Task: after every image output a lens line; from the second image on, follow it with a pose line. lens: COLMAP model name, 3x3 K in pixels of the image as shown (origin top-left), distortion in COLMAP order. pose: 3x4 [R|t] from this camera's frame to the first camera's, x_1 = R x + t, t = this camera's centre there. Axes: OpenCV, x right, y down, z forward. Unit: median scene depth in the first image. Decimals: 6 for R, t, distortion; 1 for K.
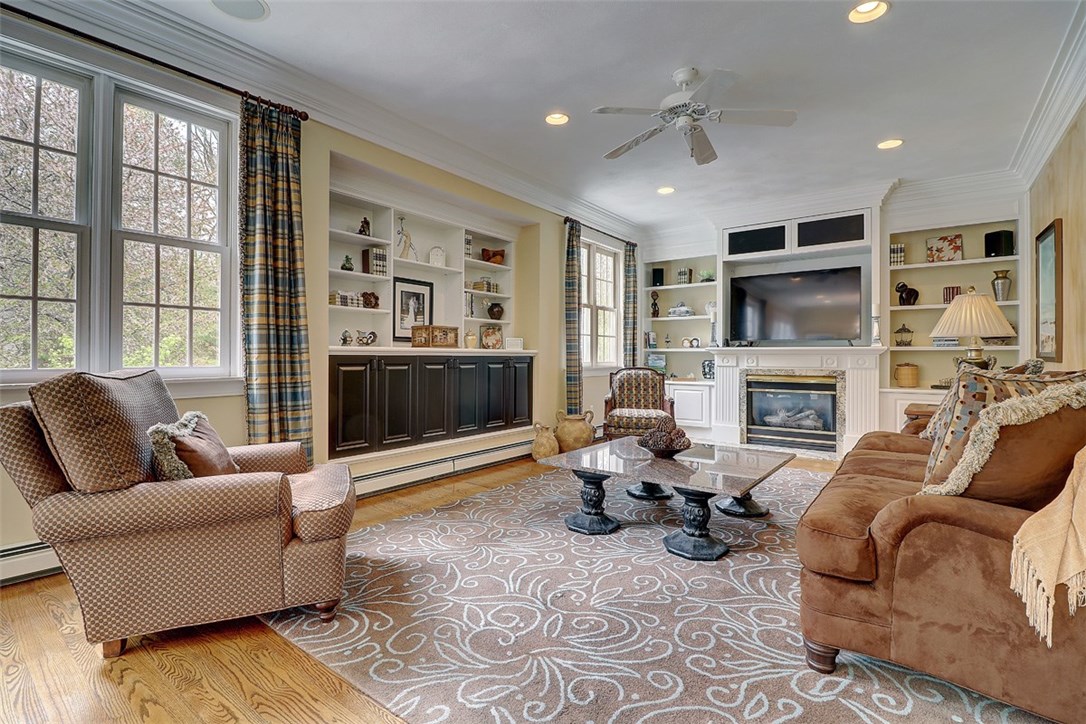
lens RADIAL K [[505.6, 0, 531.7], [0, 505.6, 356.0], [0, 0, 1]] dist [-0.003320, -0.009706]
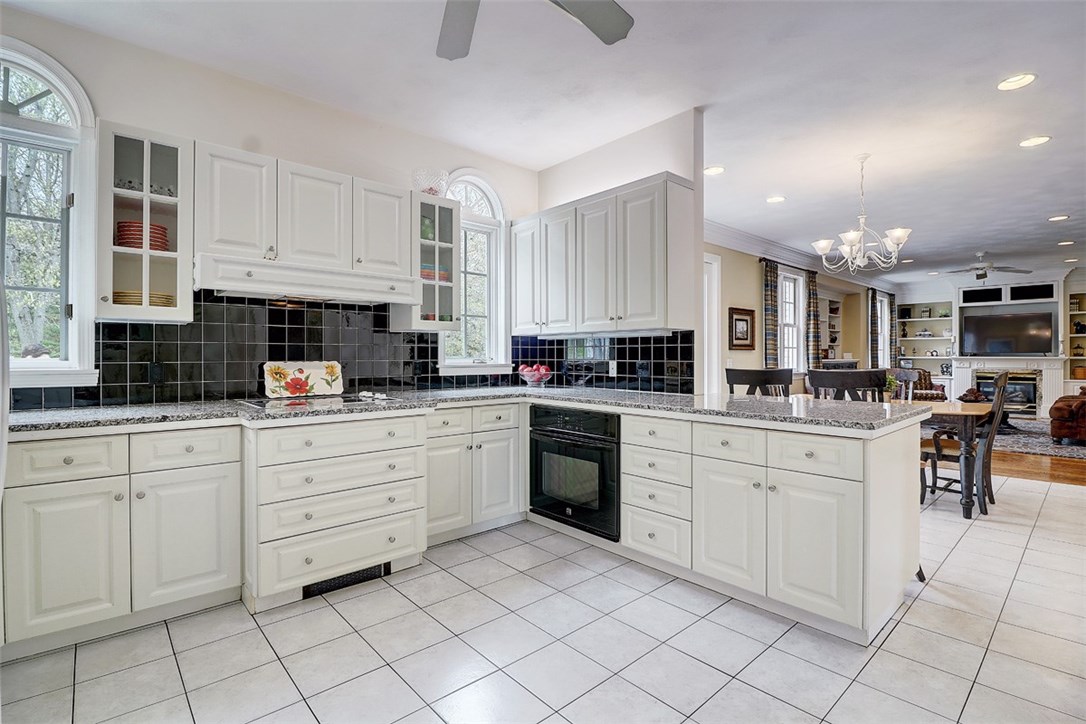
lens RADIAL K [[505.6, 0, 537.2], [0, 505.6, 357.0], [0, 0, 1]] dist [-0.003320, -0.009706]
pose [[0.982405, -0.003775, -0.186724, -1.348920], [0.004314, 0.999988, 0.002479, -0.049115], [0.186713, -0.003241, 0.982409, -1.796933]]
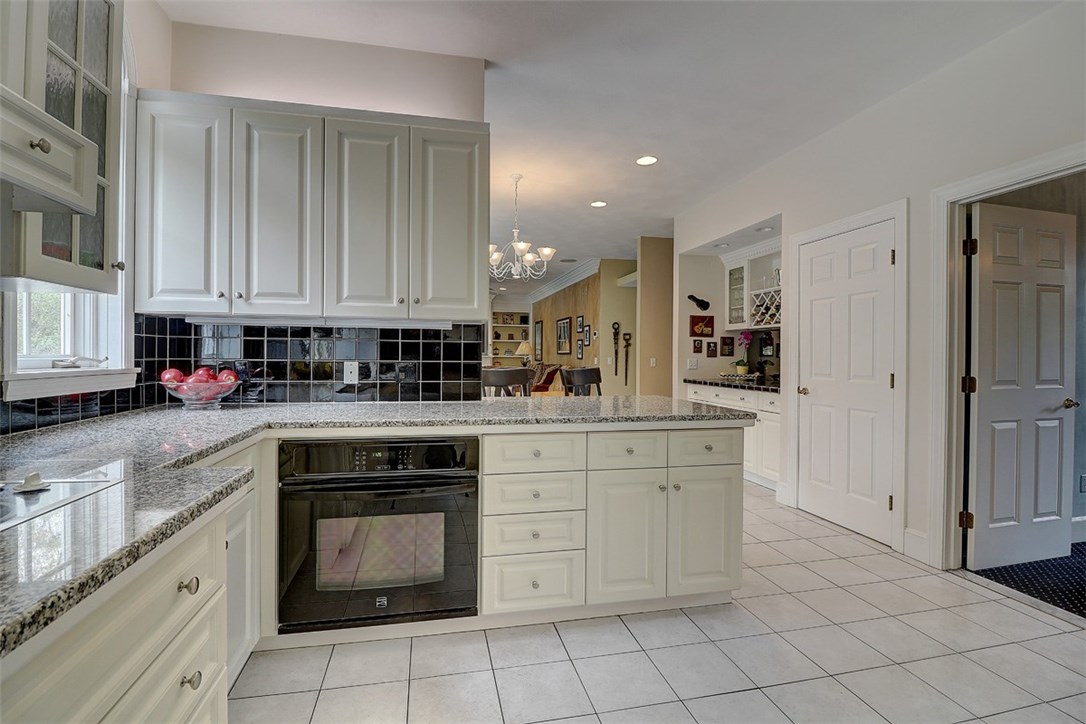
lens RADIAL K [[505.6, 0, 541.7], [0, 505.6, 355.6], [0, 0, 1]] dist [-0.003320, -0.009706]
pose [[0.639477, 0.001286, 0.768809, -1.809717], [-0.007207, 0.999965, 0.004321, -0.051028], [-0.768776, -0.008304, 0.639464, -1.373311]]
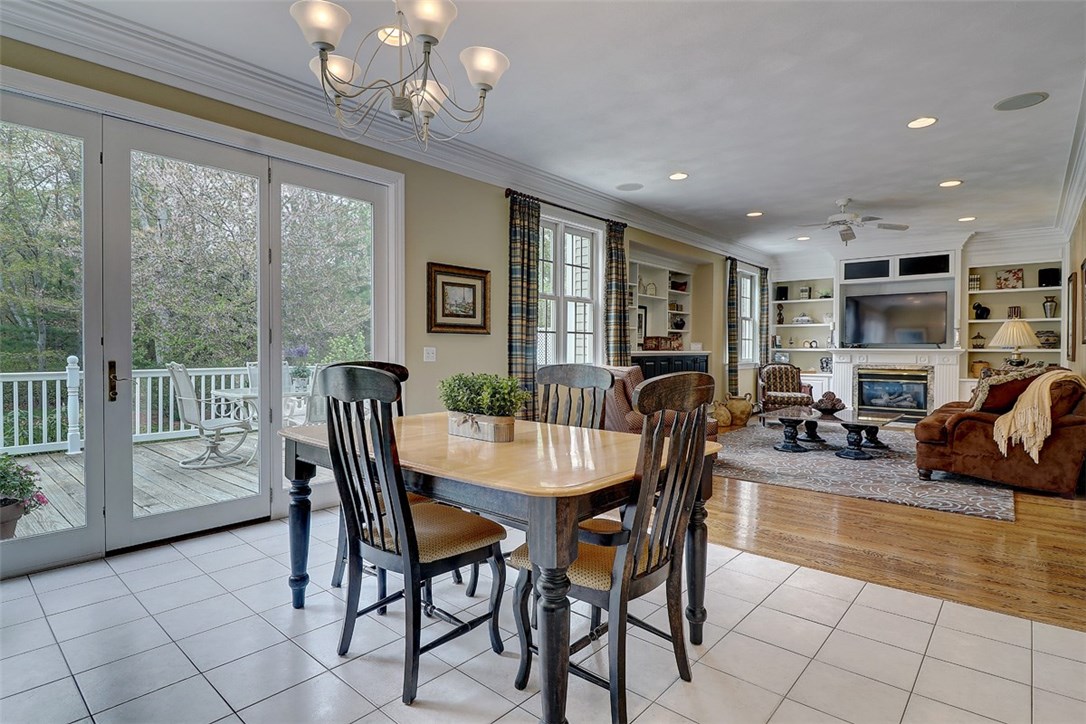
lens RADIAL K [[552.0, 0, 529.7], [0, 552.0, 356.5], [0, 0, 1]] dist [-0.004008, -0.008875]
pose [[0.997102, 0.002223, -0.076047, -0.624748], [-0.001070, 0.999884, 0.015191, -0.031507], [0.076072, -0.015065, 0.996989, -0.990989]]
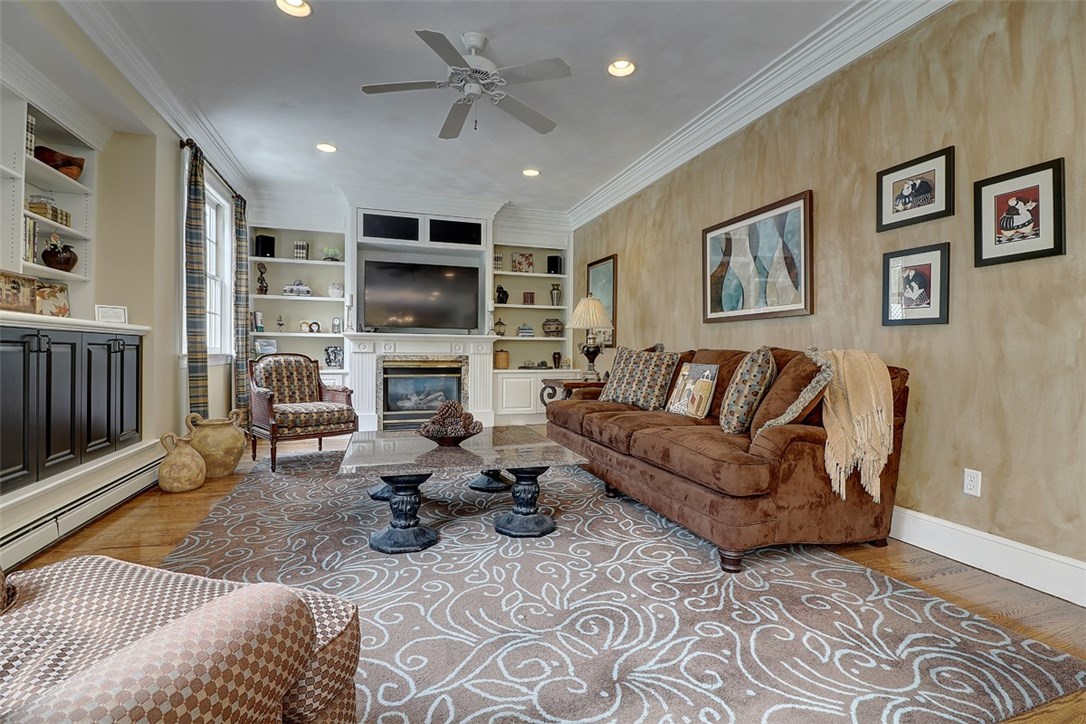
lens RADIAL K [[505.6, 0, 541.9], [0, 505.6, 355.5], [0, 0, 1]] dist [-0.003320, -0.009706]
pose [[0.563080, -0.003672, 0.826394, -0.393971], [-0.008095, 0.999918, 0.009959, 0.025116], [-0.826363, -0.012297, 0.563004, 0.334715]]
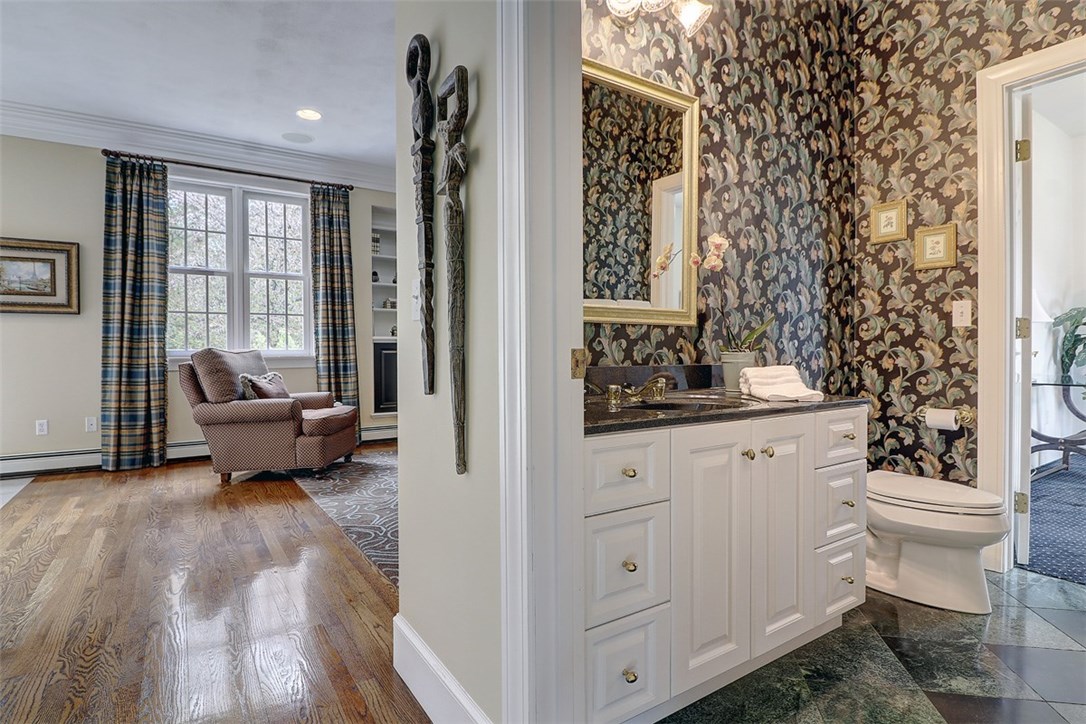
lens RADIAL K [[552.0, 0, 536.0], [0, 552.0, 356.9], [0, 0, 1]] dist [-0.004008, -0.008875]
pose [[0.946115, -0.002381, -0.323821, 0.611287], [0.006735, 0.999901, 0.012326, 0.024696], [0.323760, -0.013843, 0.946038, -0.408992]]
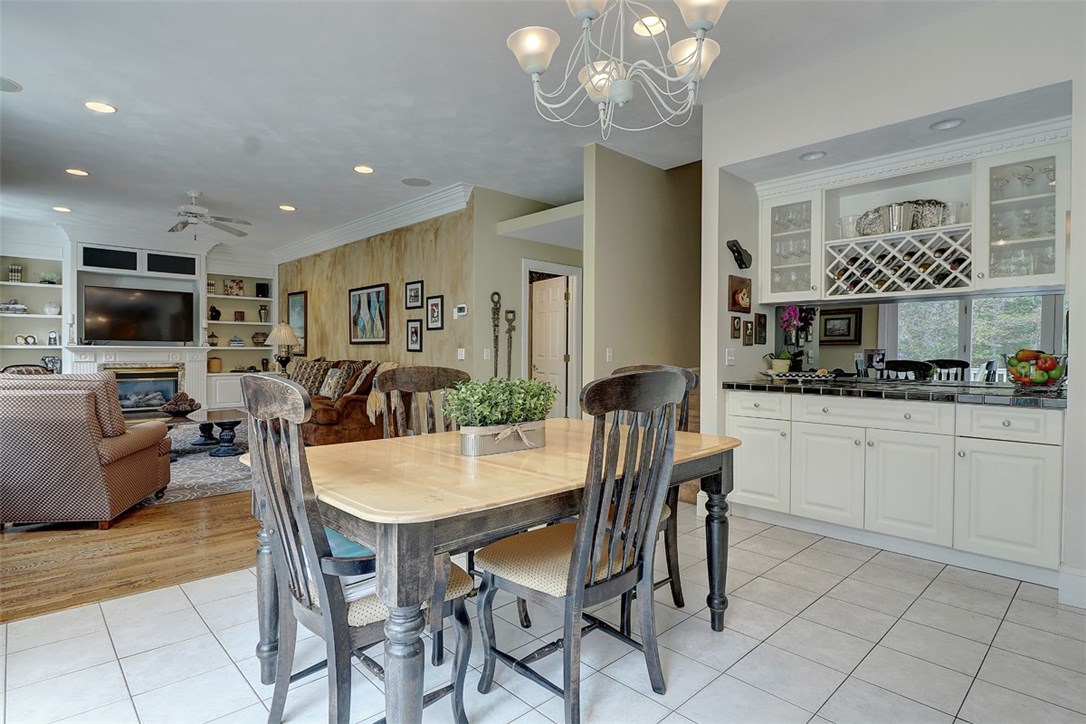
lens RADIAL K [[552.0, 0, 542.8], [0, 552.0, 357.2], [0, 0, 1]] dist [-0.004008, -0.008875]
pose [[0.146424, -0.014254, 0.989119, -1.314412], [-0.007290, 0.999853, 0.015488, -0.032267], [-0.989195, -0.009478, 0.146298, -0.432846]]
